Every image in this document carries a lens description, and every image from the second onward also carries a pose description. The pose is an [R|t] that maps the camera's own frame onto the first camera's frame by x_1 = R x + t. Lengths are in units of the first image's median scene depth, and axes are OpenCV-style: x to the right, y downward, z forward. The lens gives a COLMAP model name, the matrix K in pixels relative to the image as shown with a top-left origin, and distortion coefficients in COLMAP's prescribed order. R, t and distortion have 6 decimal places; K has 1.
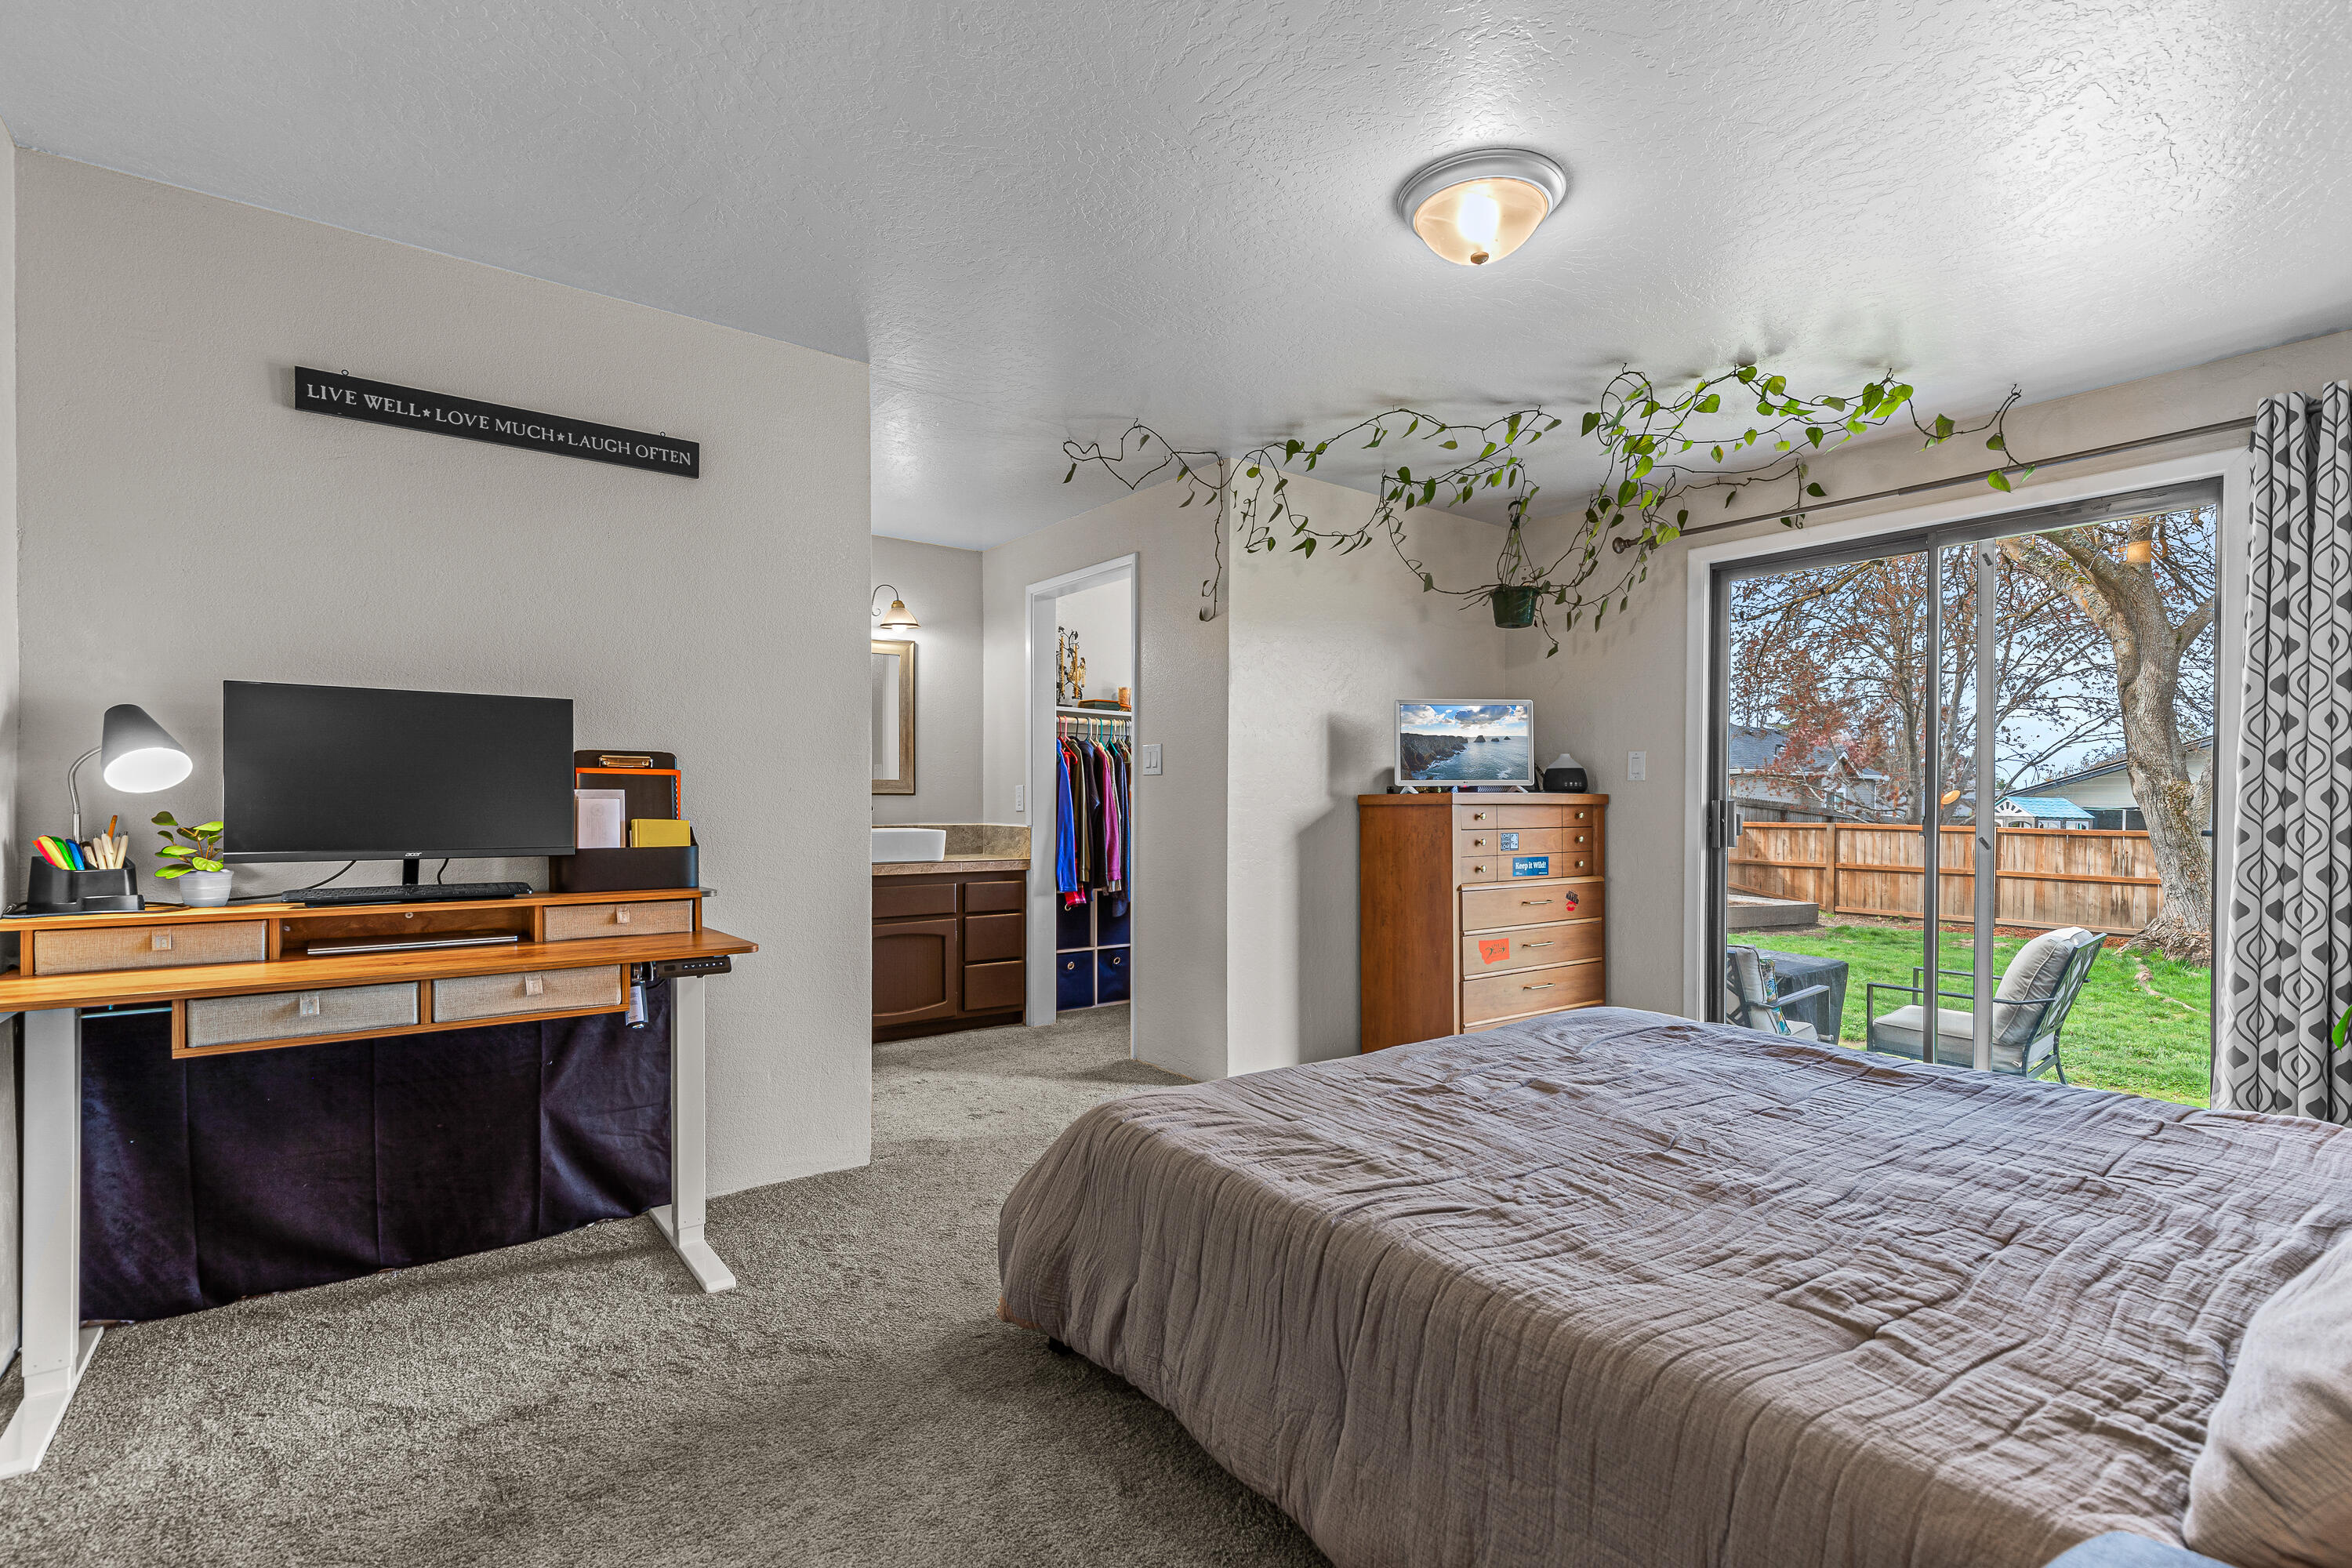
lens RADIAL K [[1074.5, 0, 1175.9], [0, 1074.5, 806.3], [0, 0, 1]] dist [0.002147, 0.000274]
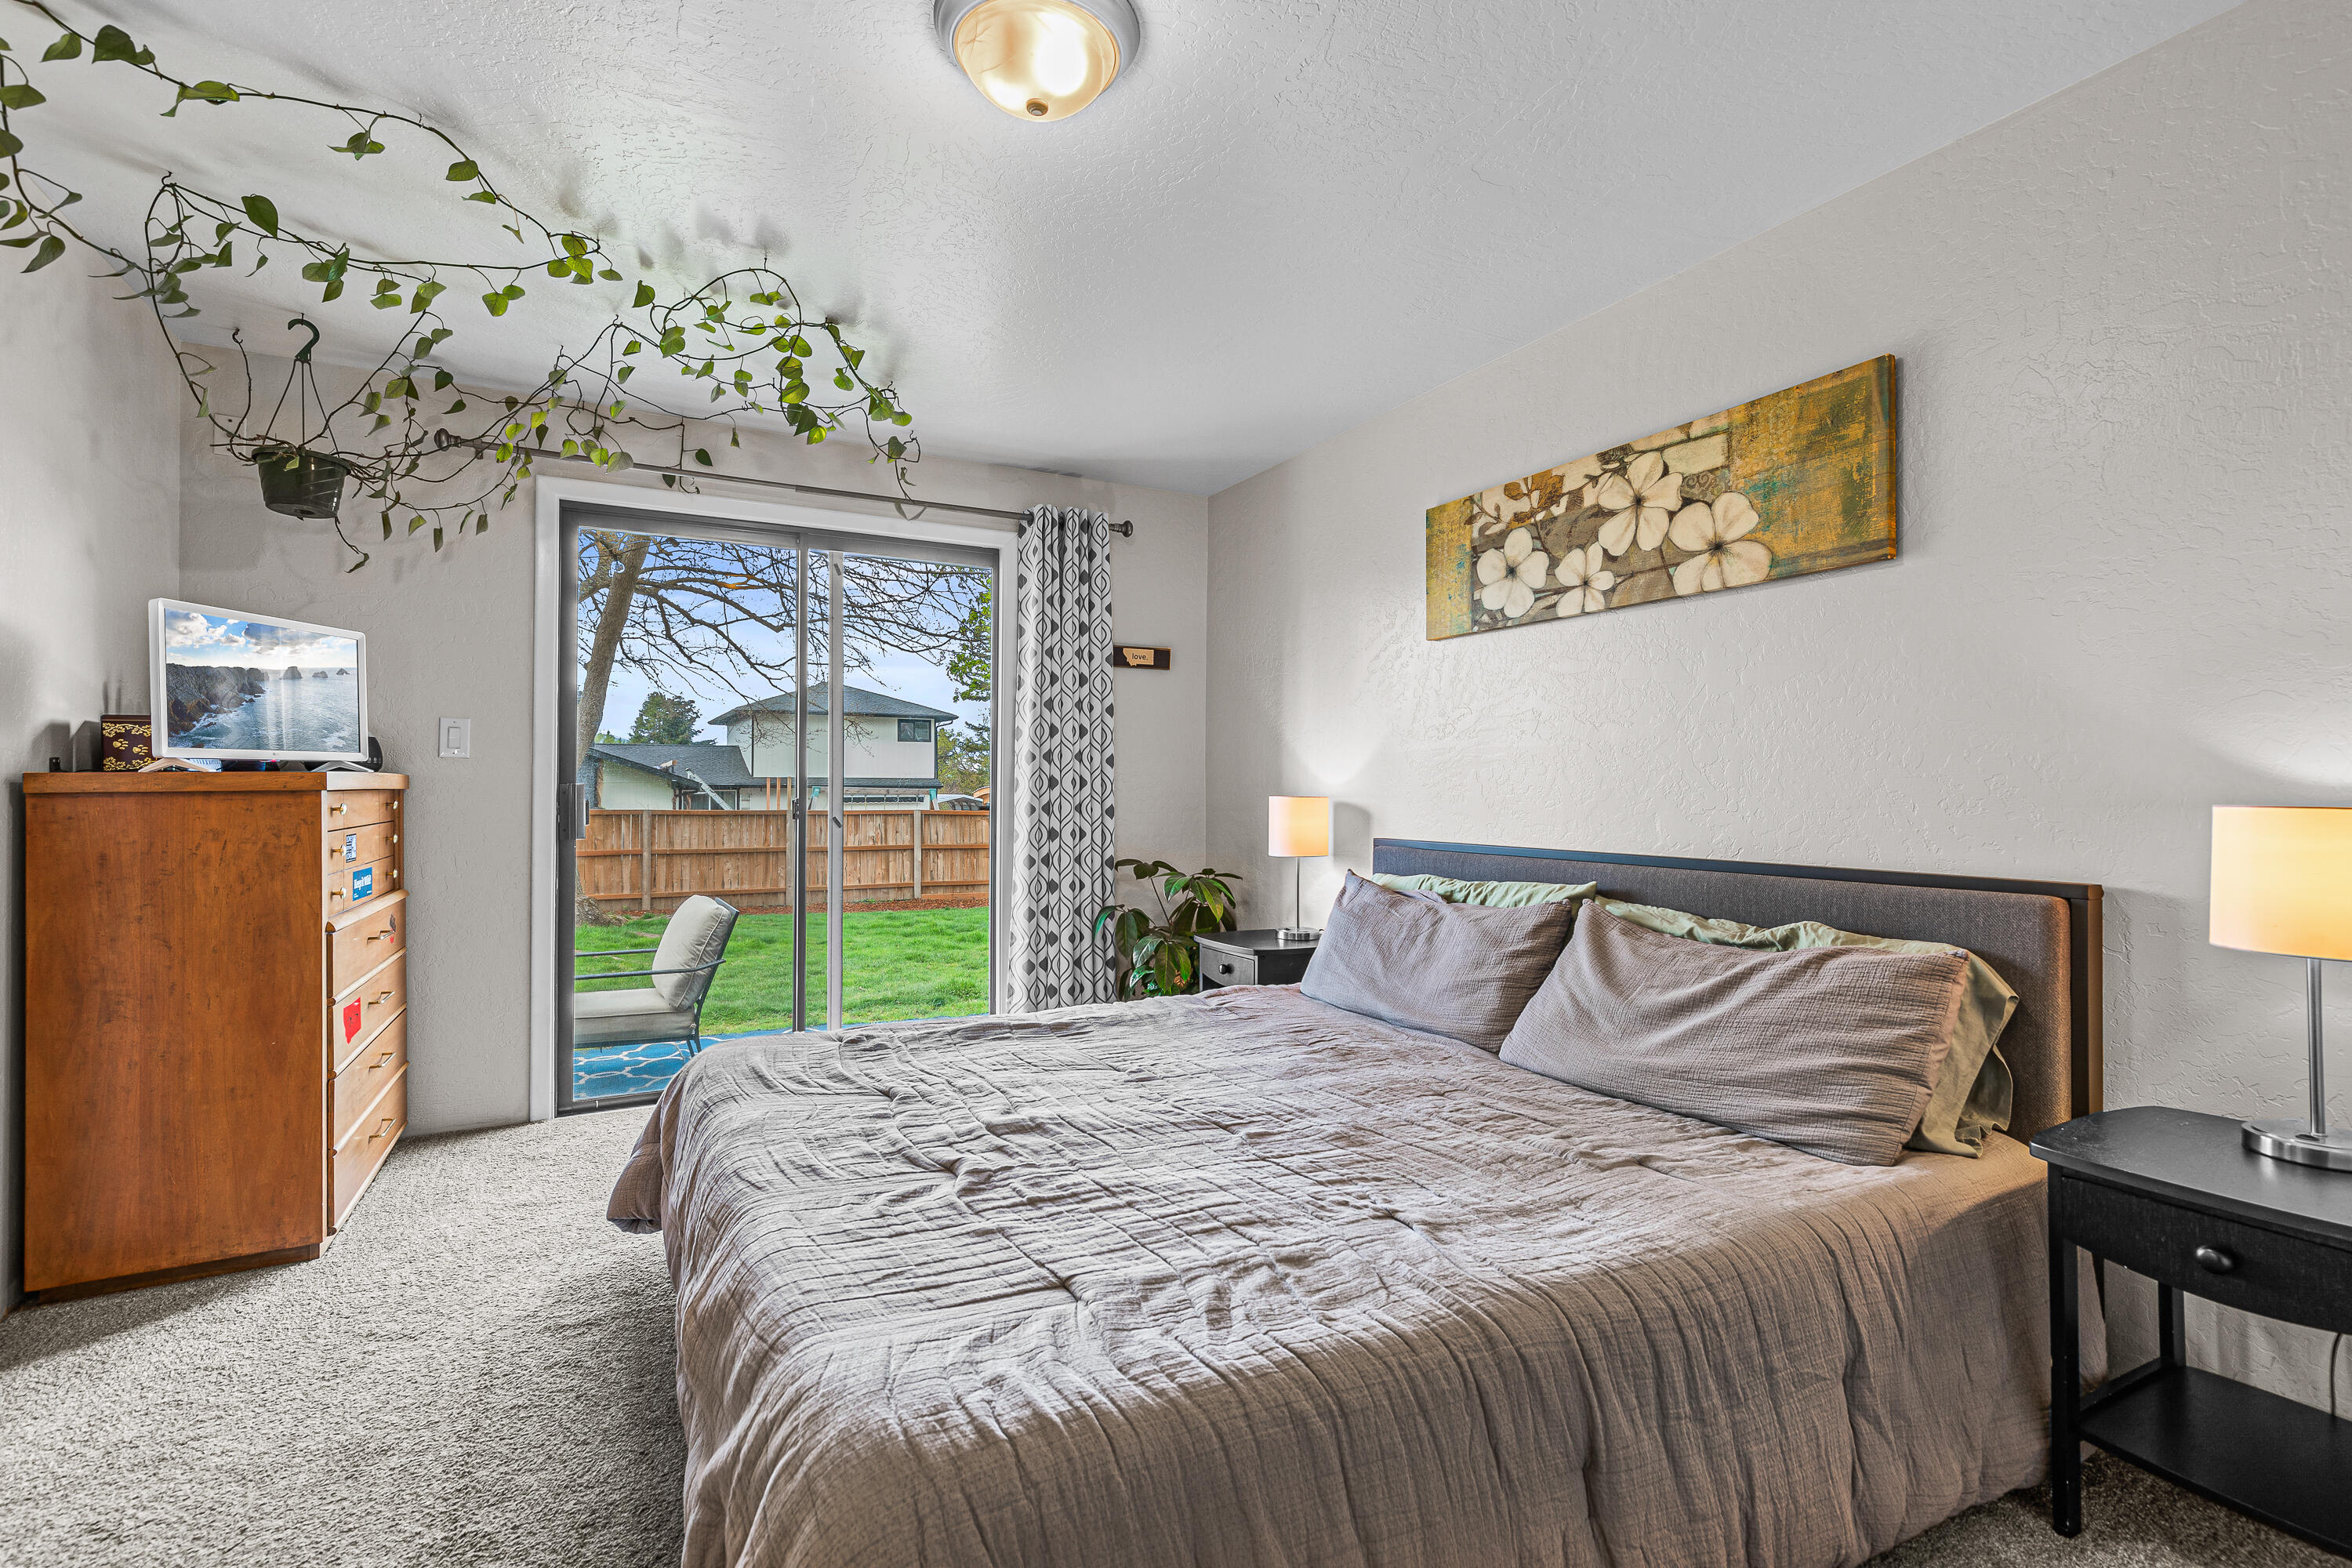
lens RADIAL K [[1074.3, 0, 1177.6], [0, 1074.3, 776.3], [0, 0, 1]] dist [0.009801, 0.000427]
pose [[0.160979, 0.005593, 0.986942, -0.440603], [0.003964, 0.999972, -0.006313, -0.007167], [-0.986950, 0.004928, 0.160952, 0.697703]]
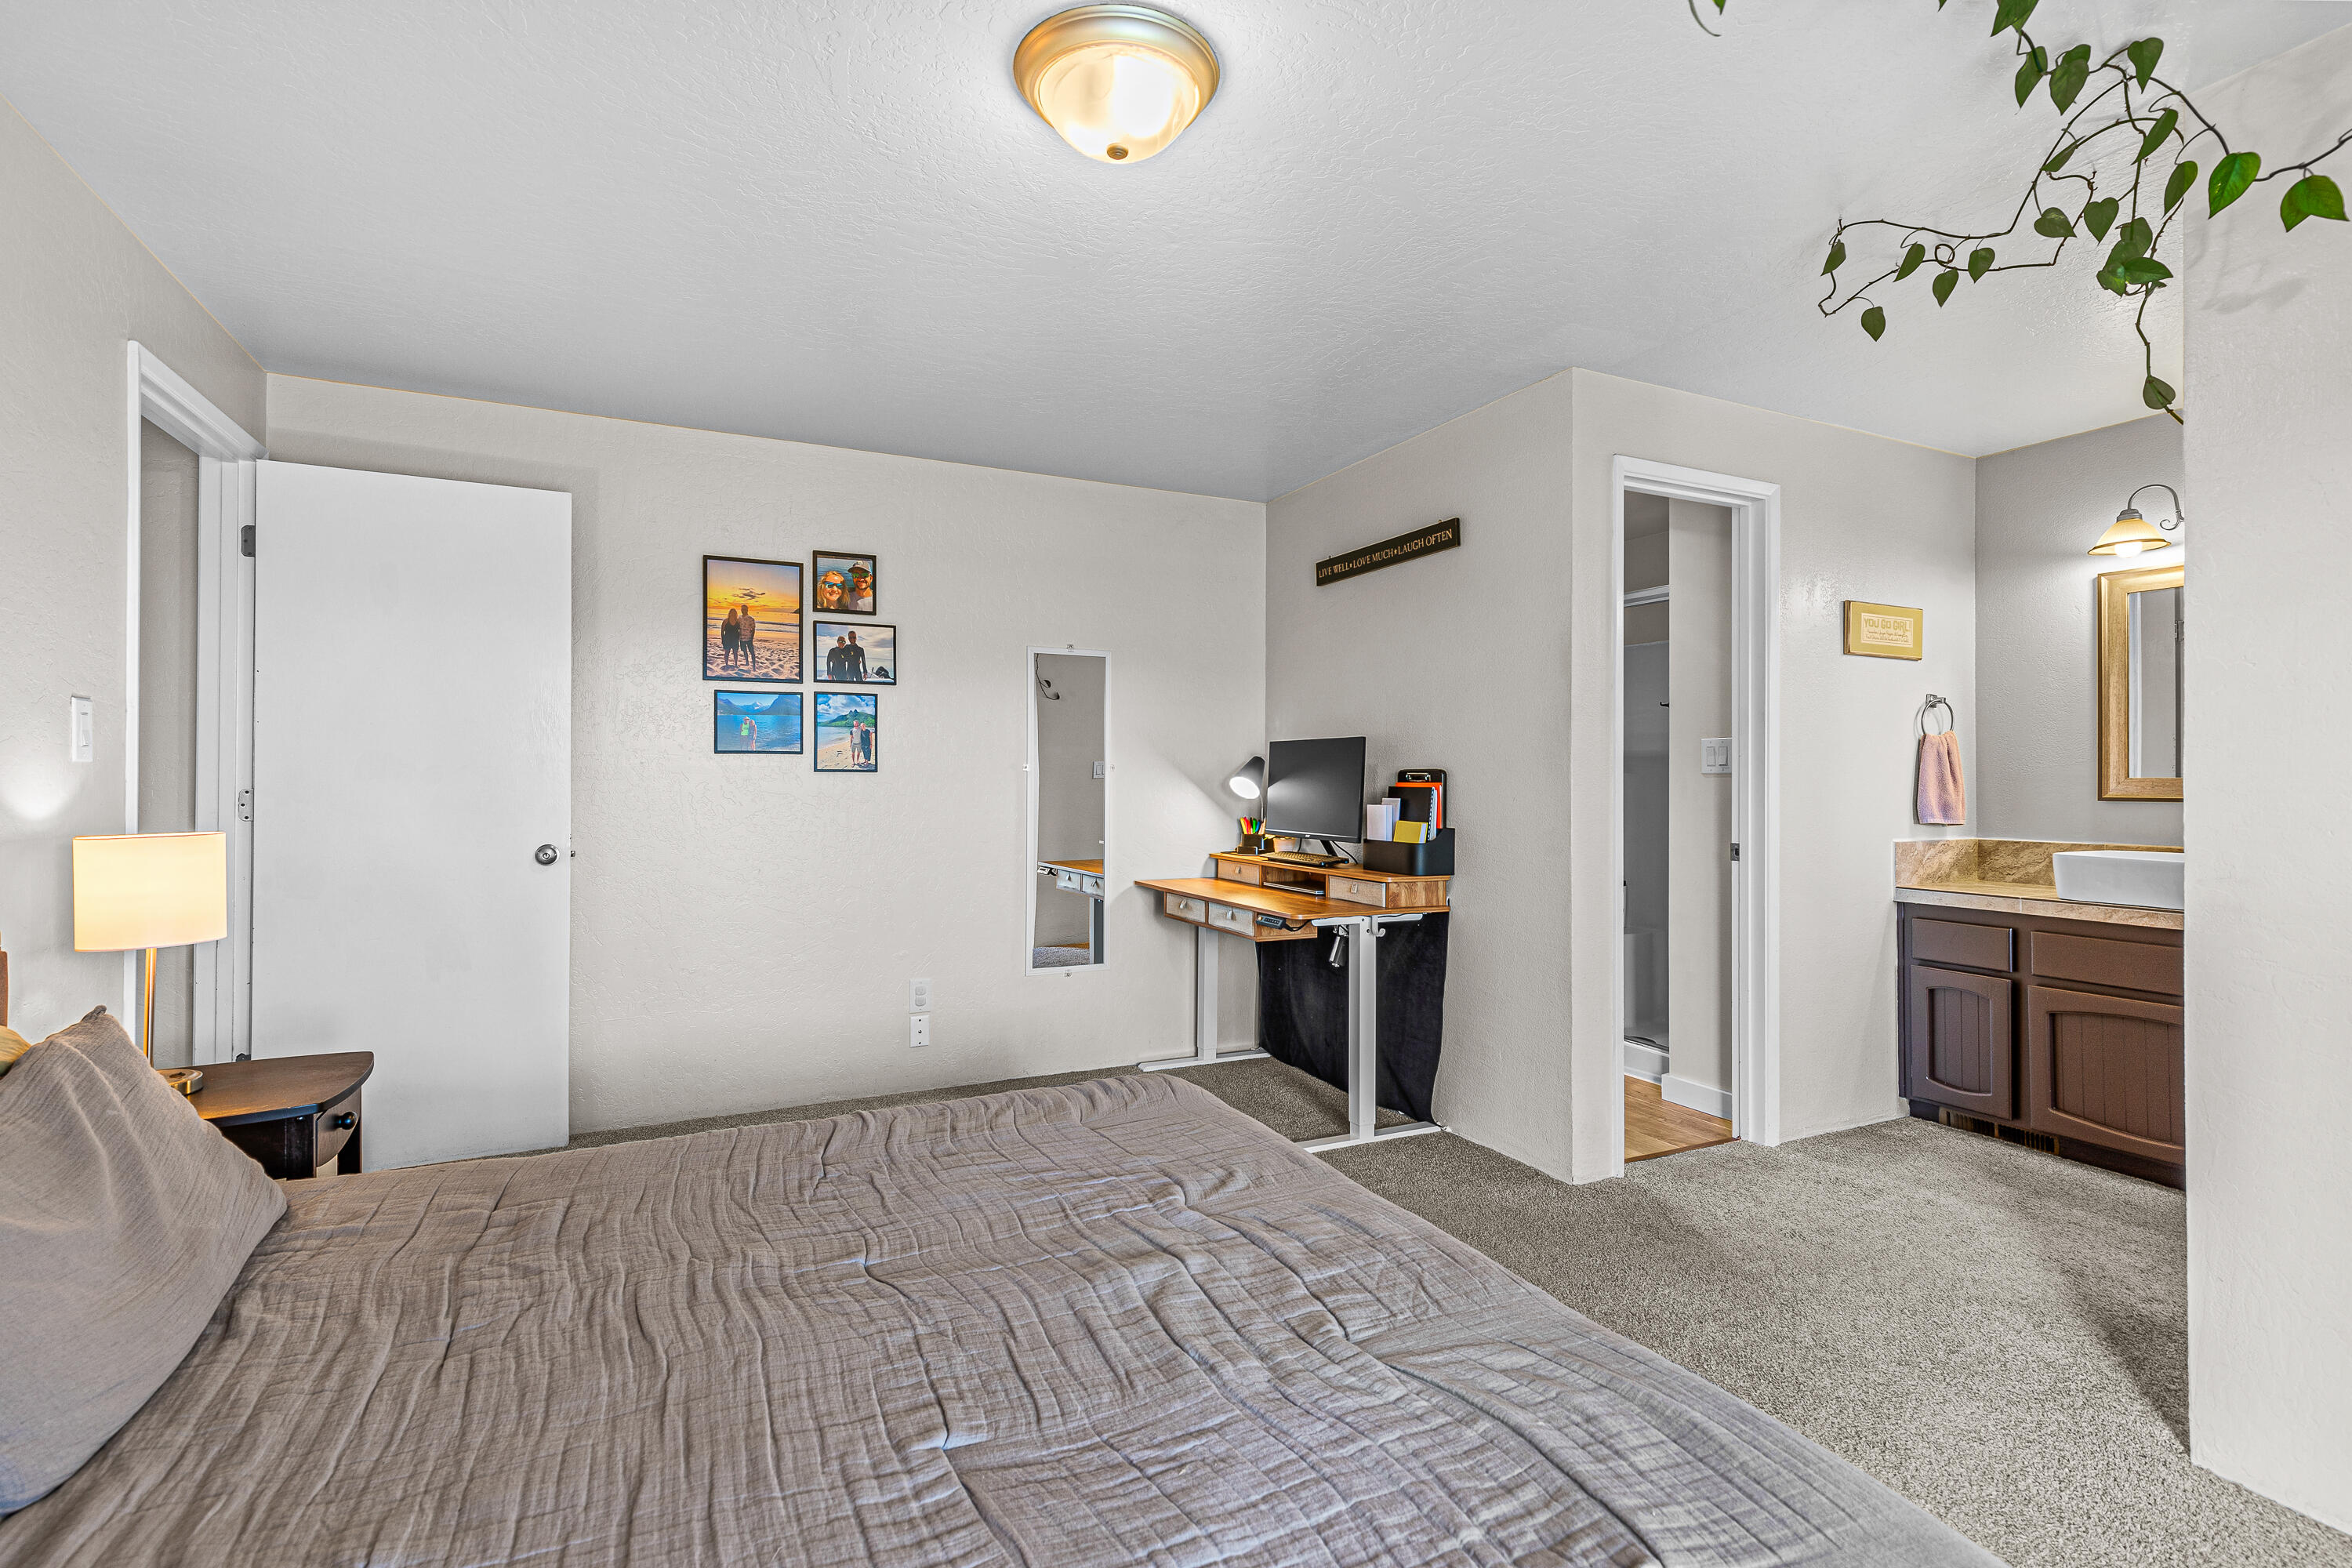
lens RADIAL K [[1049.7, 0, 1181.1], [0, 1049.7, 777.3], [0, 0, 1]] dist [0.000753, 0.000142]
pose [[-0.183529, -0.003713, -0.983007, 0.939472], [-0.007763, 0.999967, -0.002328, -0.041352], [0.982984, 0.007204, -0.183552, 1.077832]]
